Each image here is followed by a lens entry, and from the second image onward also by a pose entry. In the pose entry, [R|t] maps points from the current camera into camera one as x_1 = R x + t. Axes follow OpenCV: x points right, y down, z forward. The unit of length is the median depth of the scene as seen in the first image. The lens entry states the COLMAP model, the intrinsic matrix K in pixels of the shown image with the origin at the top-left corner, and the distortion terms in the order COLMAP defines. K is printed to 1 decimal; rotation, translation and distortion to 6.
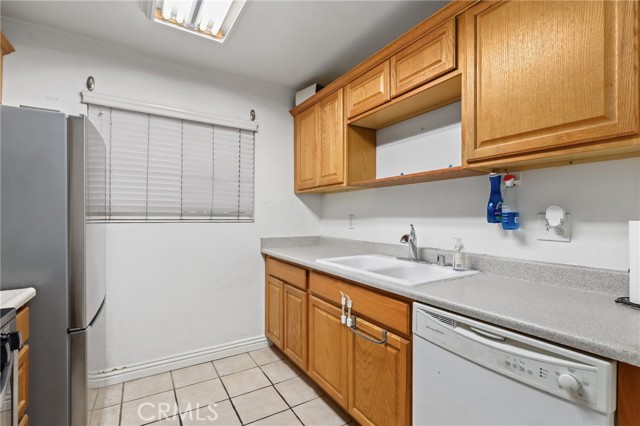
lens RADIAL K [[298.0, 0, 320.3], [0, 298.0, 214.7], [0, 0, 1]] dist [-0.000818, -0.000172]
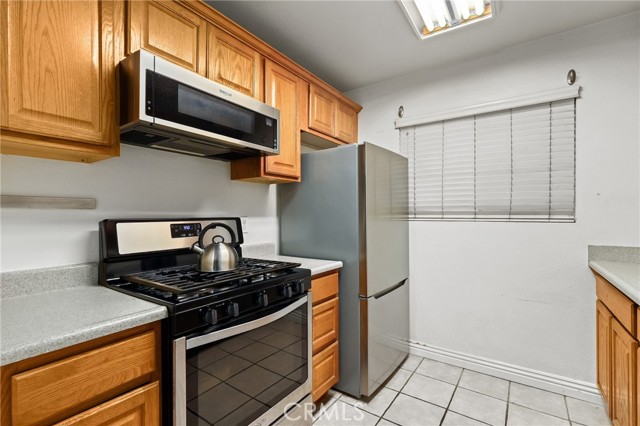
lens RADIAL K [[292.1, 0, 320.0], [0, 292.1, 213.0], [0, 0, 1]] dist [0.000415, -0.000287]
pose [[0.391458, -0.011347, -0.920126, 0.250254], [0.009571, 0.999920, -0.008259, 0.002512], [0.920146, -0.005573, 0.391535, 0.188644]]
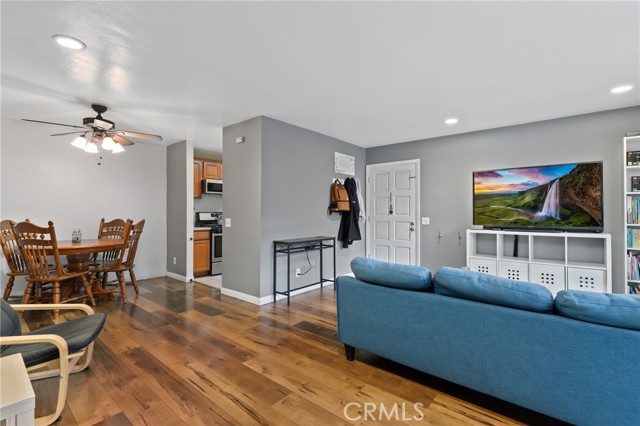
lens RADIAL K [[298.0, 0, 320.3], [0, 298.0, 214.7], [0, 0, 1]] dist [-0.000818, -0.000172]
pose [[0.307052, -0.002783, -0.951689, 2.652020], [0.006759, 0.999977, -0.000744, 0.042397], [0.951669, -0.006204, 0.307063, 0.259323]]
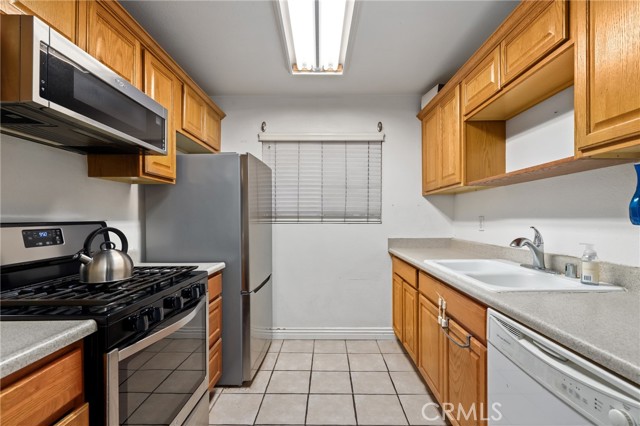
lens RADIAL K [[292.5, 0, 320.1], [0, 292.5, 216.7], [0, 0, 1]] dist [-0.000778, -0.000081]
pose [[0.840276, -0.008655, -0.542090, 0.226595], [0.008567, 0.999960, -0.002685, 0.001135], [0.542091, -0.002388, 0.840316, -0.043582]]
